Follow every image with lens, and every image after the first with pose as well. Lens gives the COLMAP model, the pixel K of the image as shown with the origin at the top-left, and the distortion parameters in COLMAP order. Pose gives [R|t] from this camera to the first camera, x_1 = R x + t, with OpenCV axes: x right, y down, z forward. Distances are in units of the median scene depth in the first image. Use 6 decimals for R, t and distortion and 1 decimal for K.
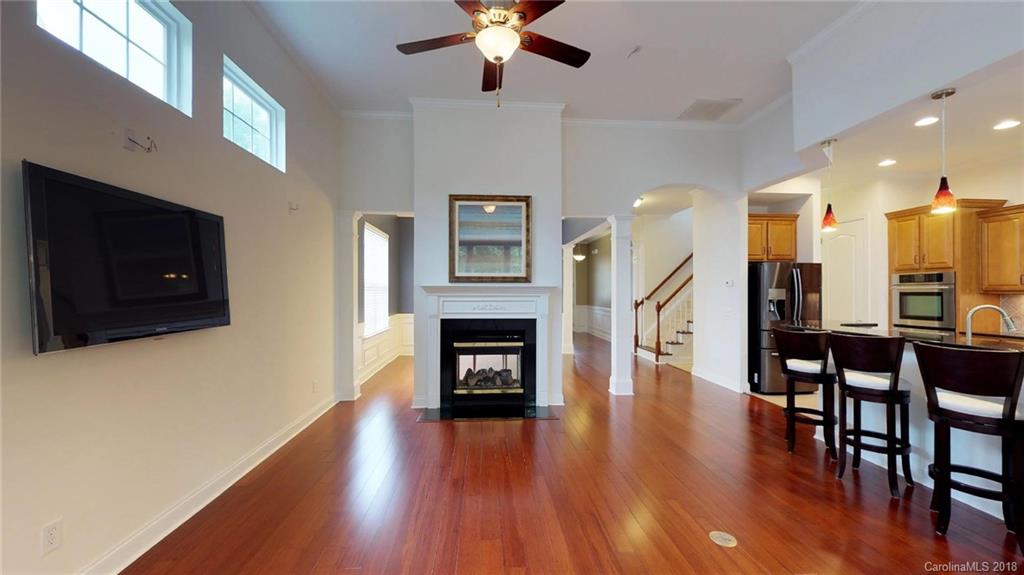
lens RADIAL K [[386.3, 0, 512.0], [0, 386.3, 287.5], [0, 0, 1]] dist [0.000644, 0.000228]
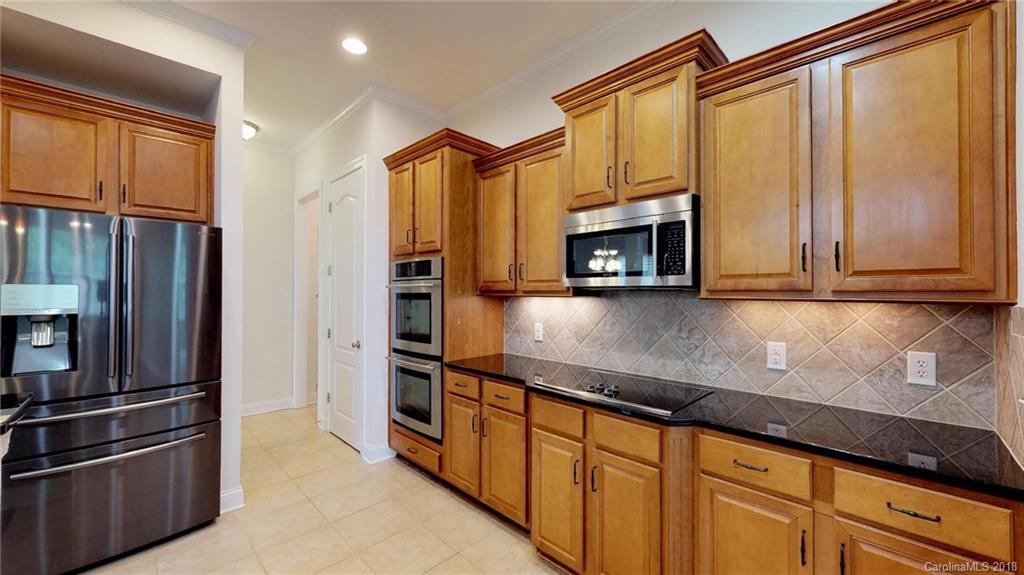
lens RADIAL K [[386.3, 0, 512.0], [0, 386.3, 287.5], [0, 0, 1]] dist [0.000644, 0.000228]
pose [[0.740814, 0.010535, 0.671628, 0.801133], [-0.009421, 0.999942, -0.005294, 0.005394], [-0.671644, -0.002405, 0.740870, 0.484267]]
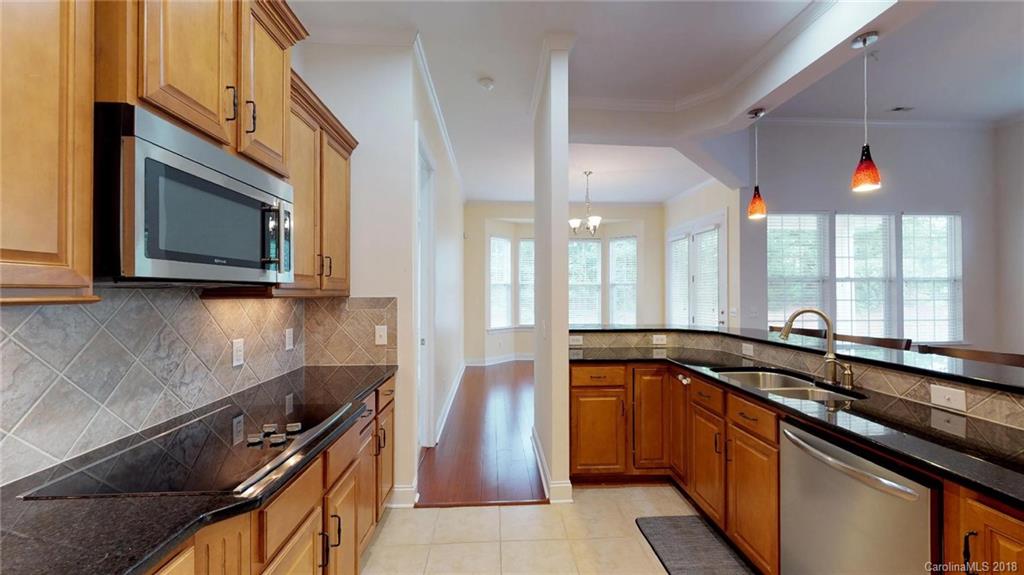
lens RADIAL K [[386.3, 0, 512.0], [0, 386.3, 287.5], [0, 0, 1]] dist [0.000644, 0.000228]
pose [[-0.999956, 0.004876, 0.008048, 0.964830], [0.004723, 0.999812, -0.018816, 0.011092], [-0.008138, -0.018777, -0.999791, 0.962800]]
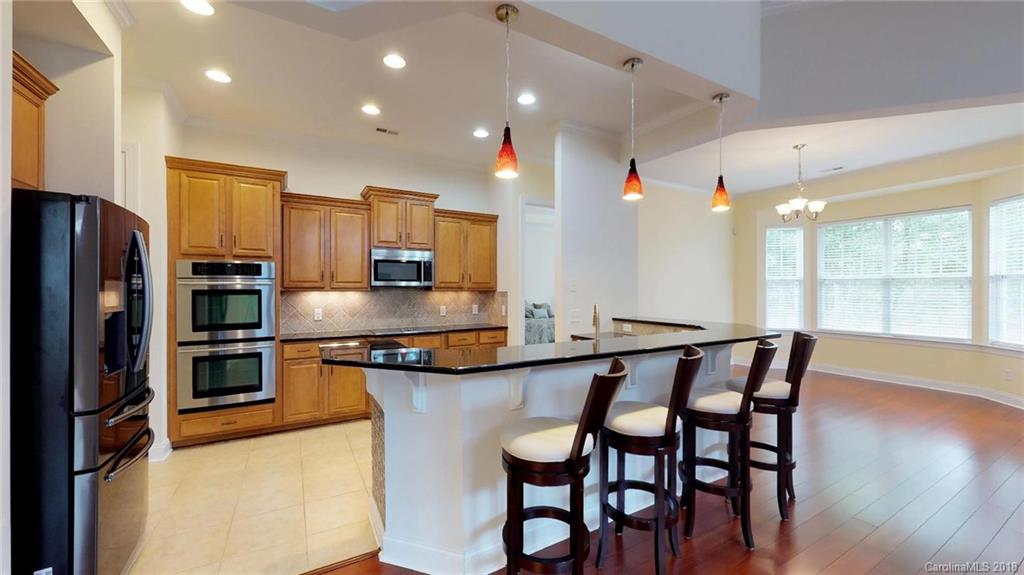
lens RADIAL K [[386.3, 0, 512.0], [0, 386.3, 287.5], [0, 0, 1]] dist [0.000644, 0.000228]
pose [[-0.447935, 0.006857, 0.894040, 0.228555], [-0.004448, 0.999941, -0.009897, 0.013301], [-0.894055, -0.008410, -0.447878, 0.885352]]
